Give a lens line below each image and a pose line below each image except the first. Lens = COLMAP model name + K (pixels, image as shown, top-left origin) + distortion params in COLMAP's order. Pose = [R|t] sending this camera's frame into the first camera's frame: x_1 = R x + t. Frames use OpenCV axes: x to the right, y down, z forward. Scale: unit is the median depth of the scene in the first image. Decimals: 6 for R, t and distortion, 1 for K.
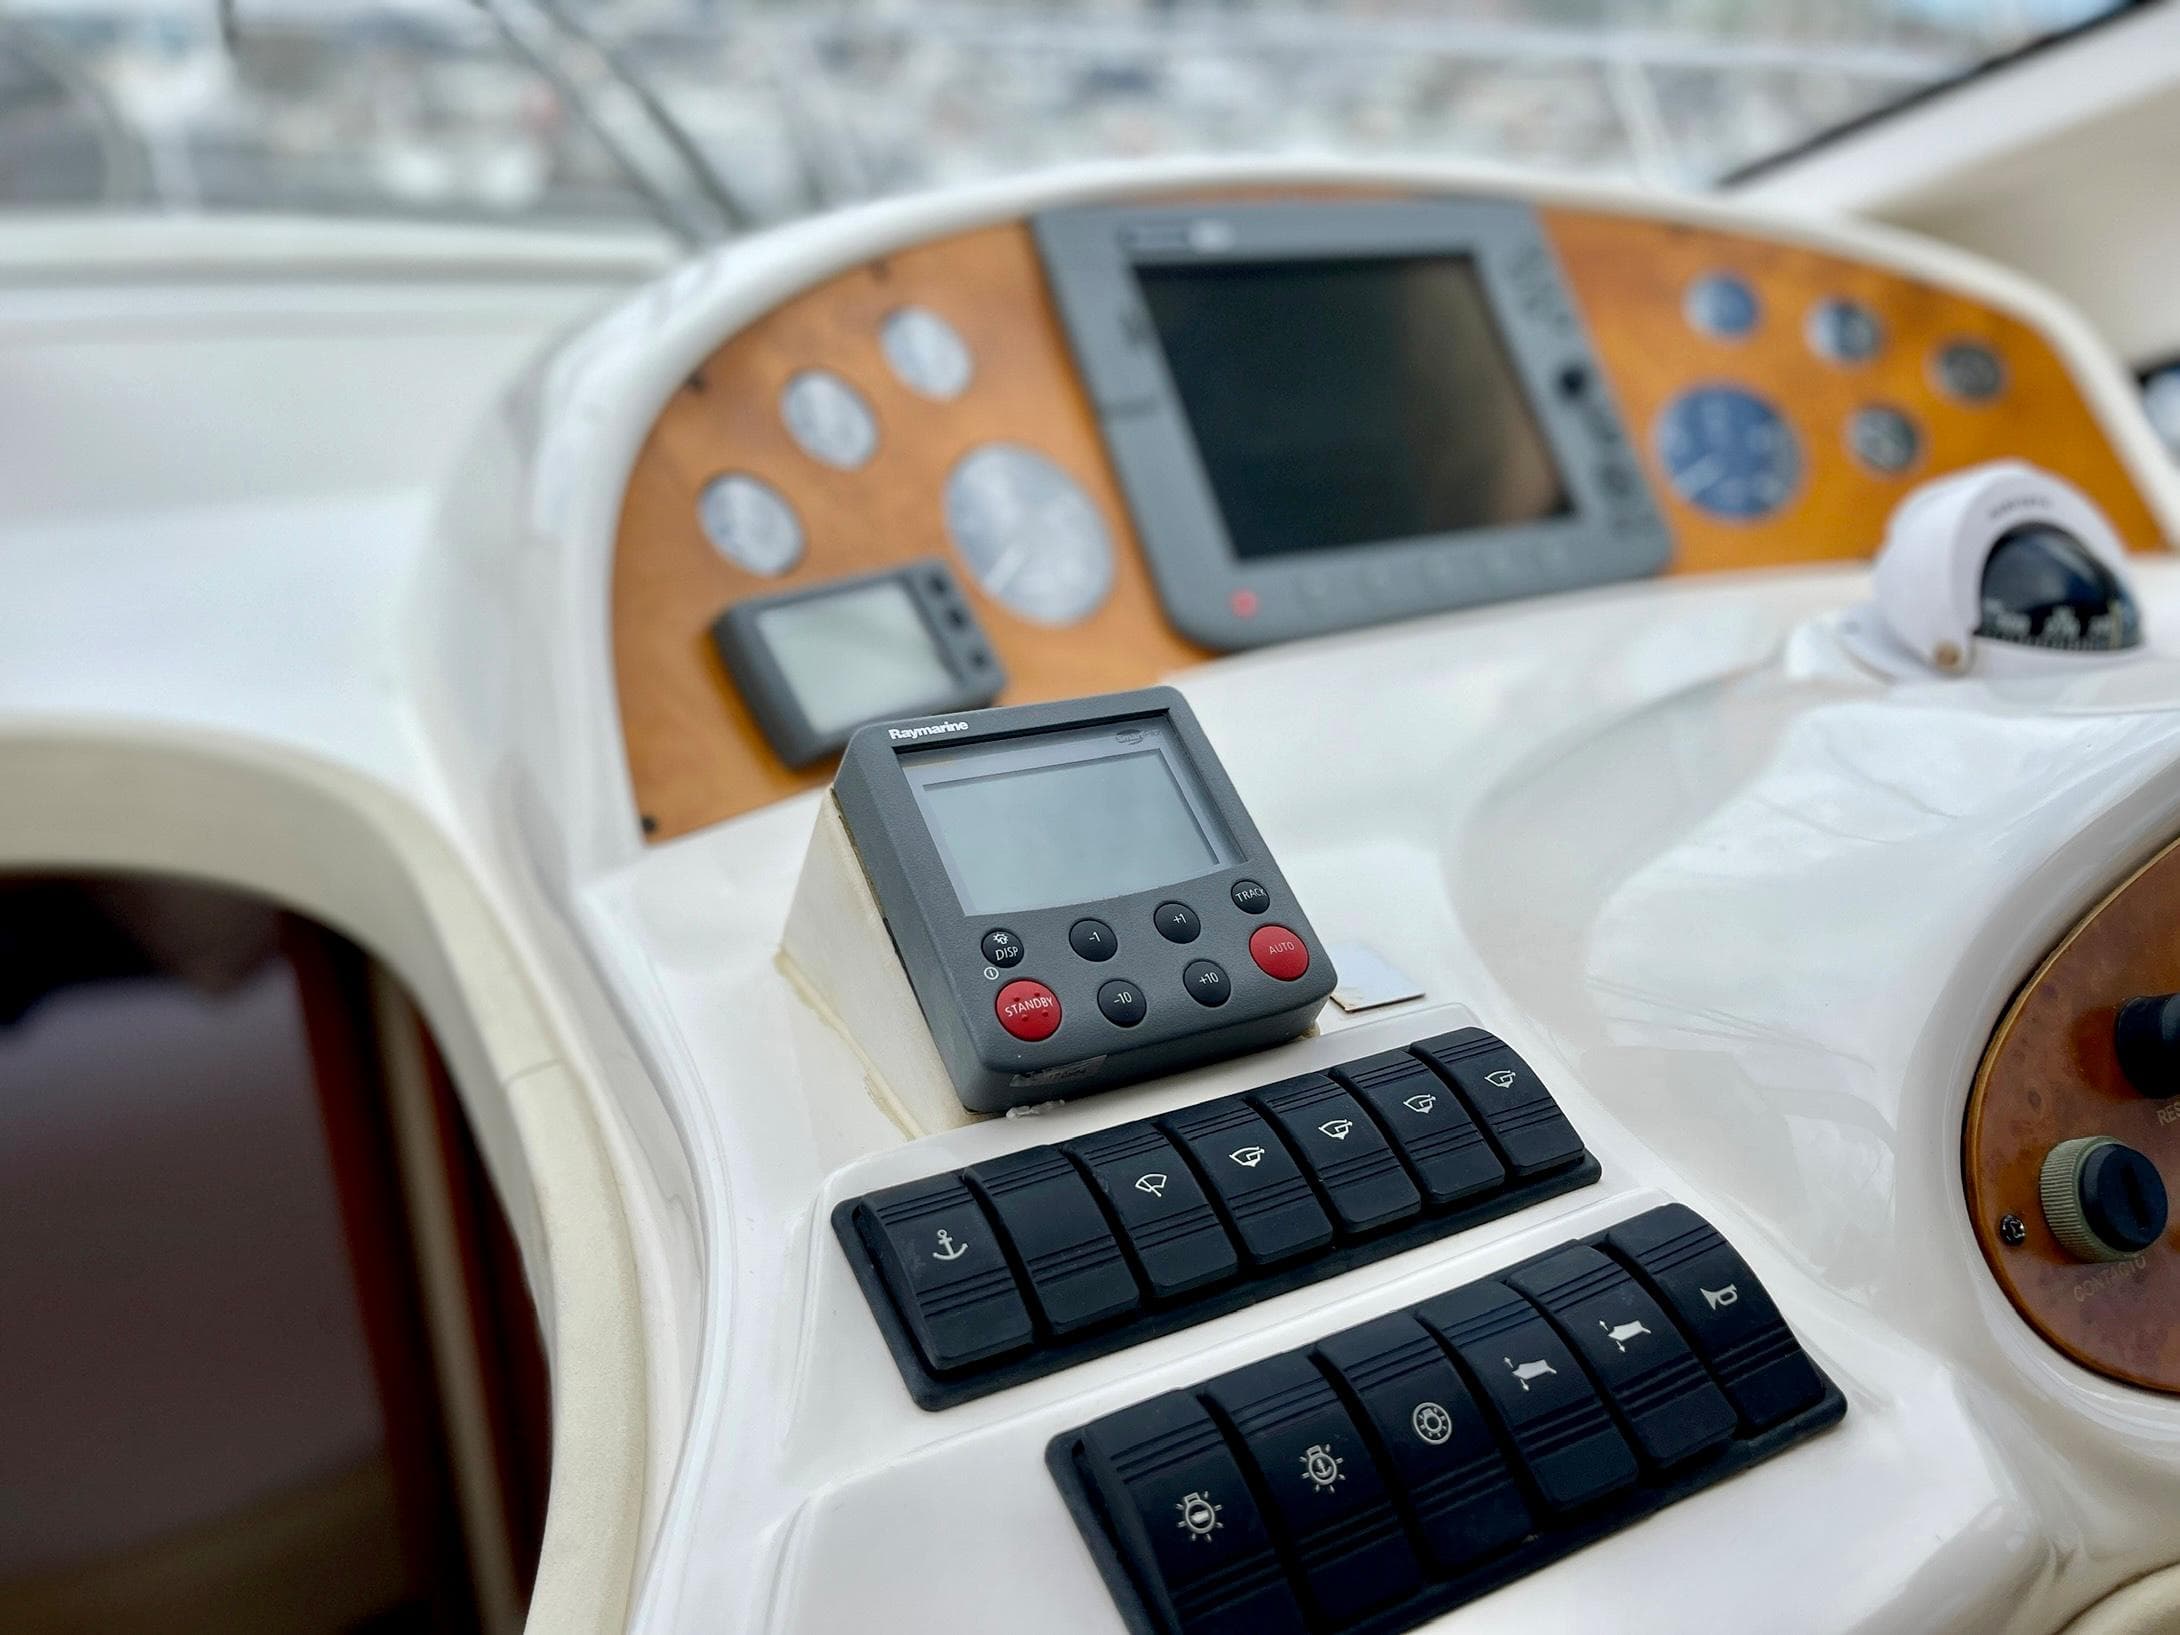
lens RADIAL K [[1668.0, 0, 1090.0], [0, 1668.0, 817.5], [0, 0, 1]] dist [0.088102, -0.138774]
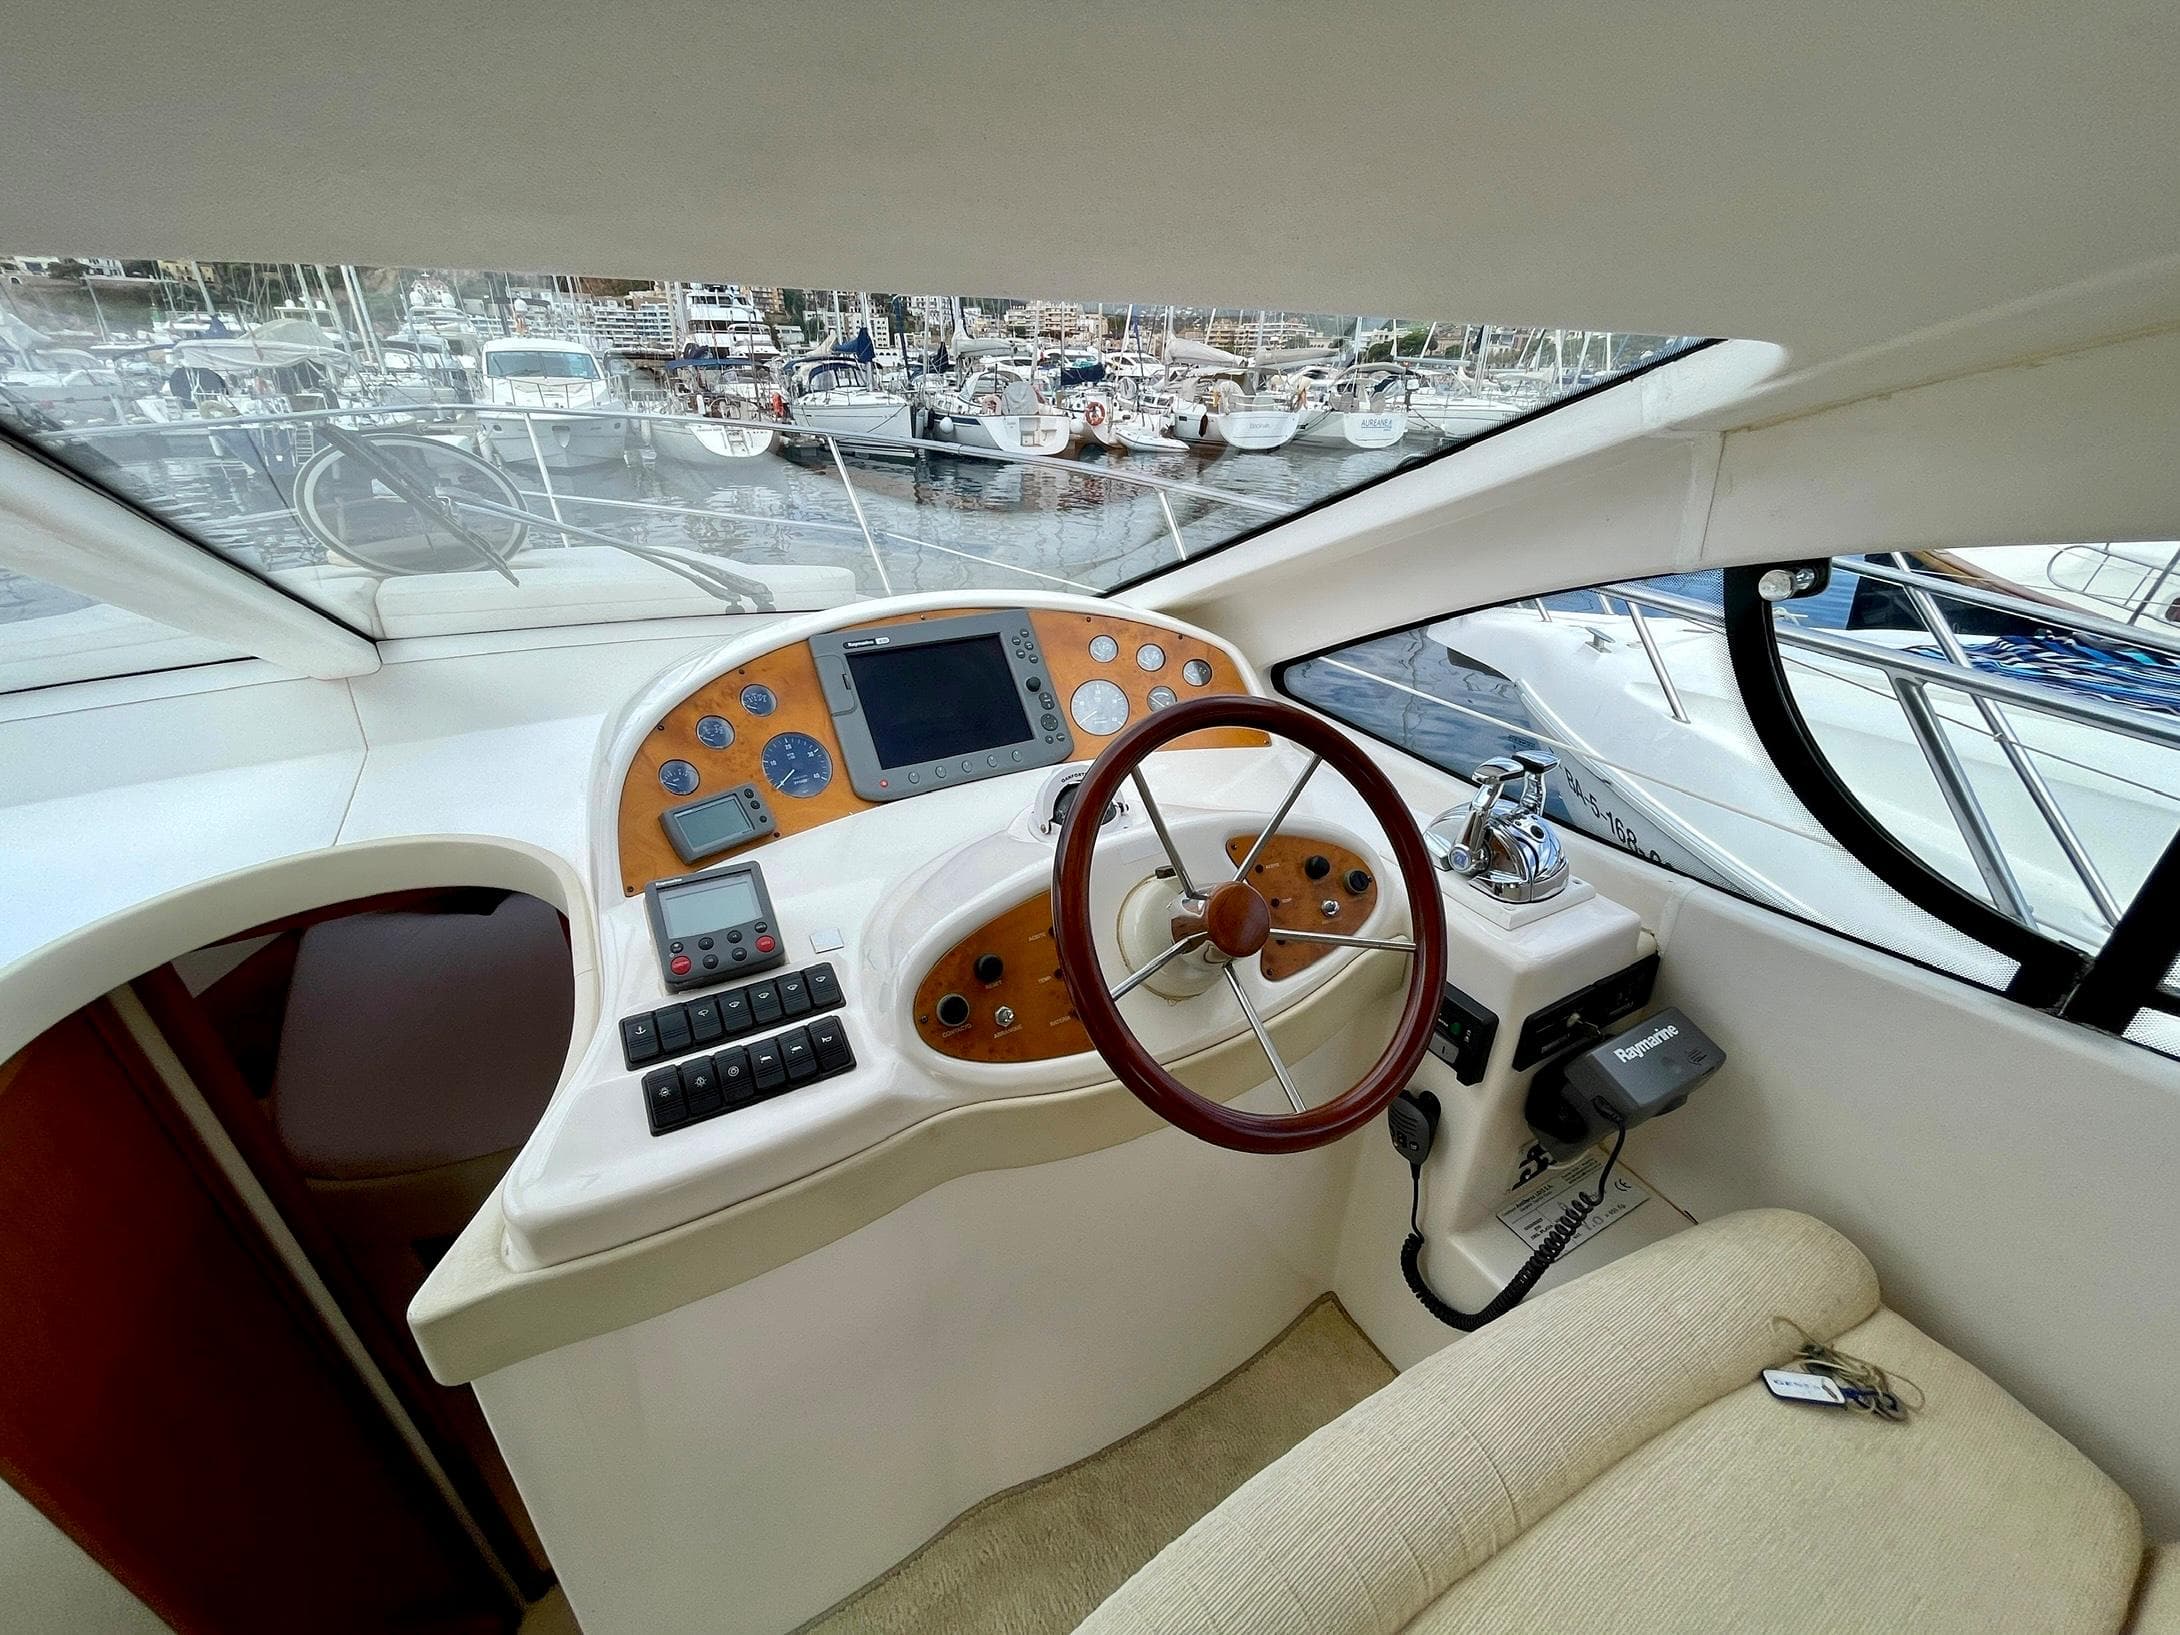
lens RADIAL K [[894.4, 0, 1090.0], [0, 894.4, 817.5], [0, 0, 1]] dist [-0.002583, -0.000162]
pose [[0.999763, -0.019512, -0.009609, 0.834010], [0.020091, 0.997717, 0.064476, -0.300068], [0.008329, -0.064654, 0.997873, -0.886656]]
